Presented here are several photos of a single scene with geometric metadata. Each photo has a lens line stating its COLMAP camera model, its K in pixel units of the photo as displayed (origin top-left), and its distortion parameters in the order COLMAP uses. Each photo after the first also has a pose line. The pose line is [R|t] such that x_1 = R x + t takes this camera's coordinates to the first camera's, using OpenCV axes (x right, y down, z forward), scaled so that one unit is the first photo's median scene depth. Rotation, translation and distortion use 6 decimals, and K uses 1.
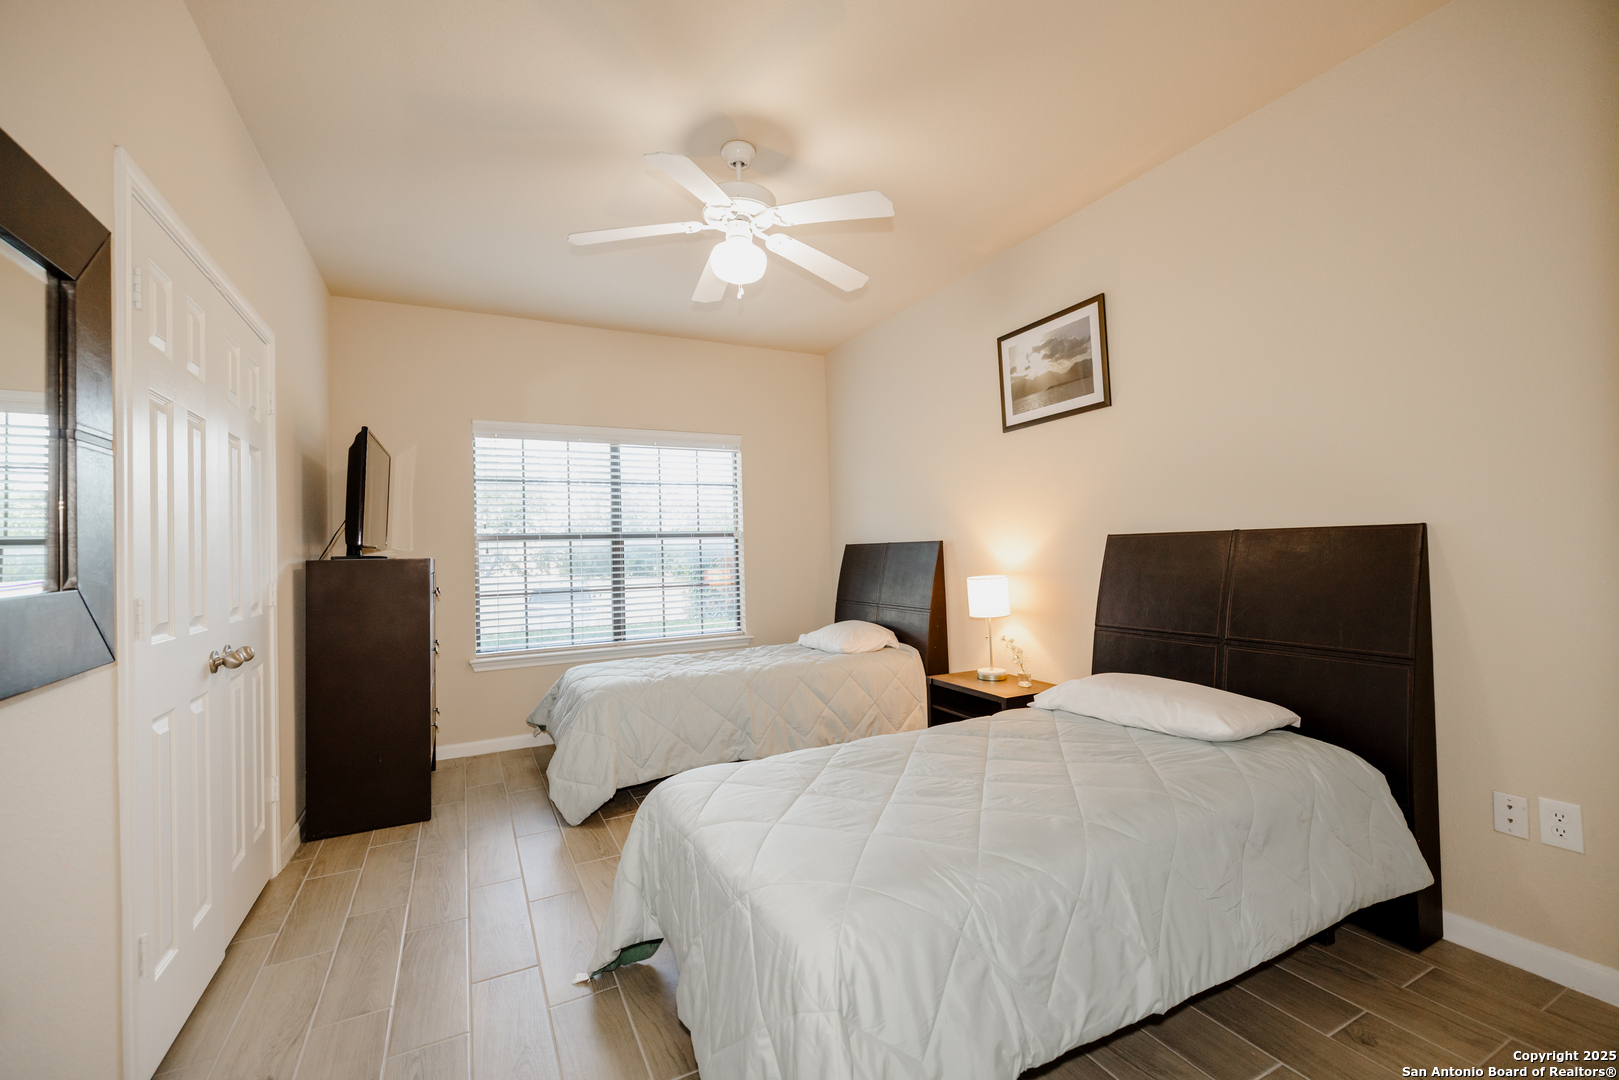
lens RADIAL K [[673.4, 0, 805.3], [0, 673.4, 541.5], [0, 0, 1]] dist [-0.000506, 0.000155]
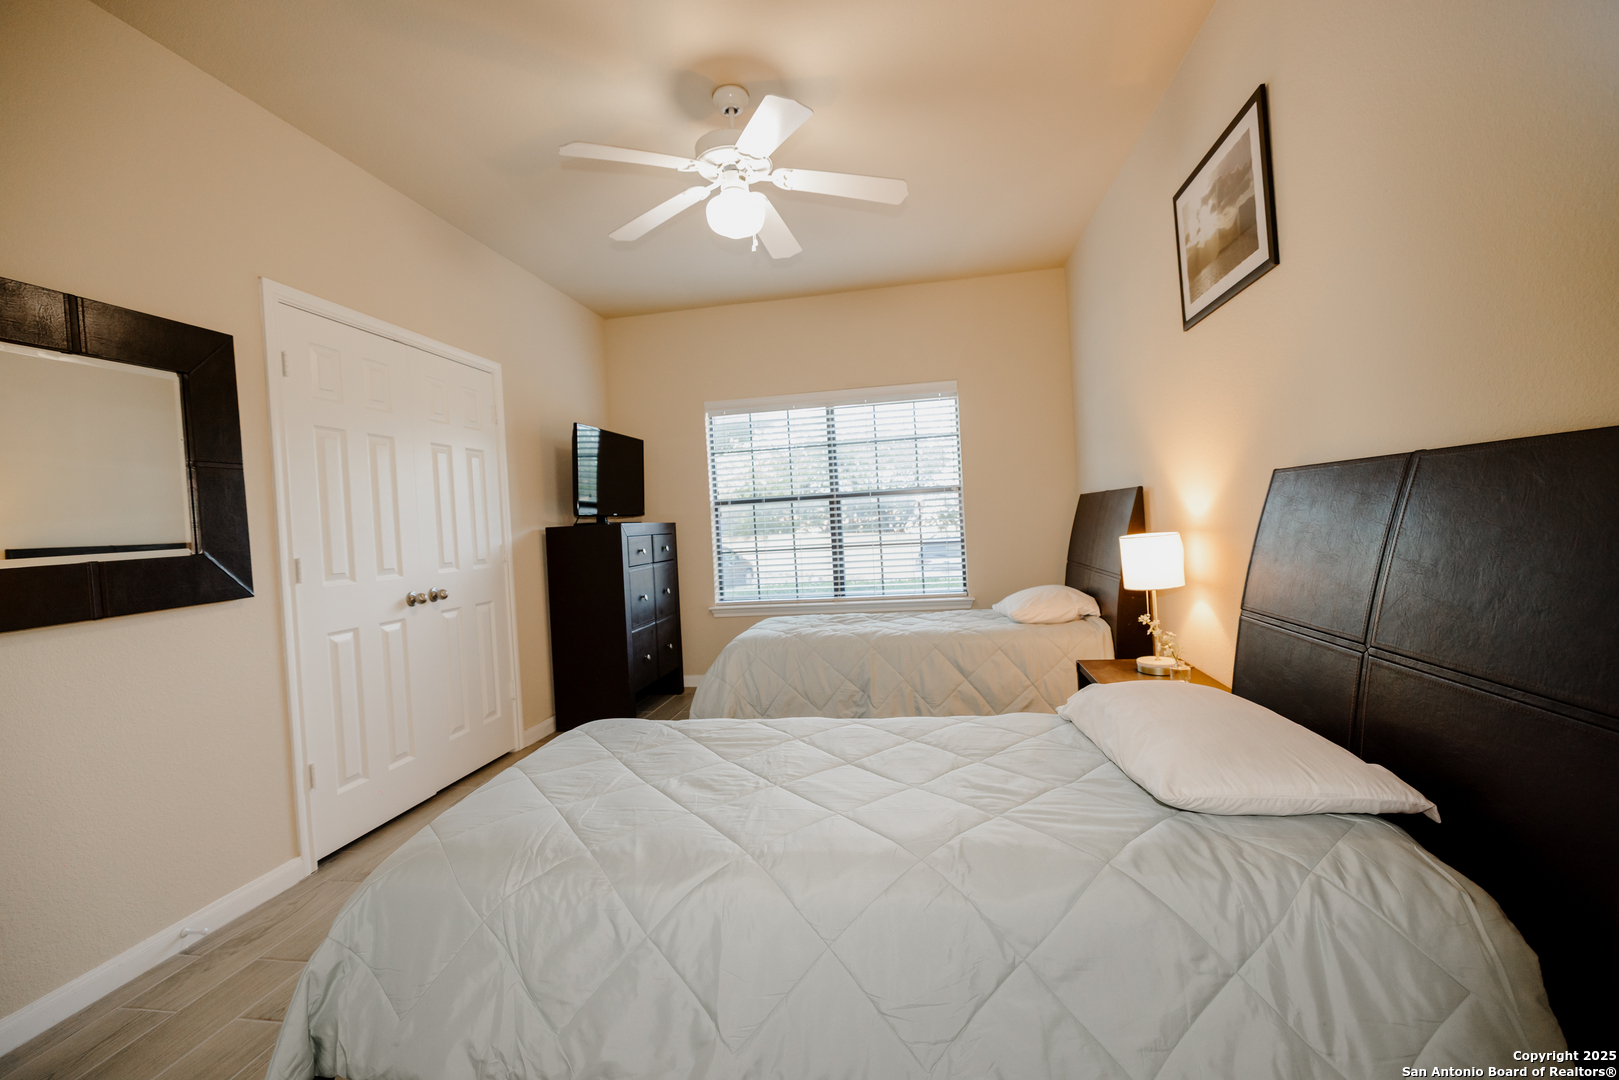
lens RADIAL K [[673.4, 0, 810.3], [0, 673.4, 538.6], [0, 0, 1]] dist [-0.000506, 0.000155]
pose [[0.804211, -0.004739, -0.594325, 0.345138], [0.044226, 0.997673, 0.051889, 0.002148], [0.592696, -0.068014, 0.802550, 0.157974]]
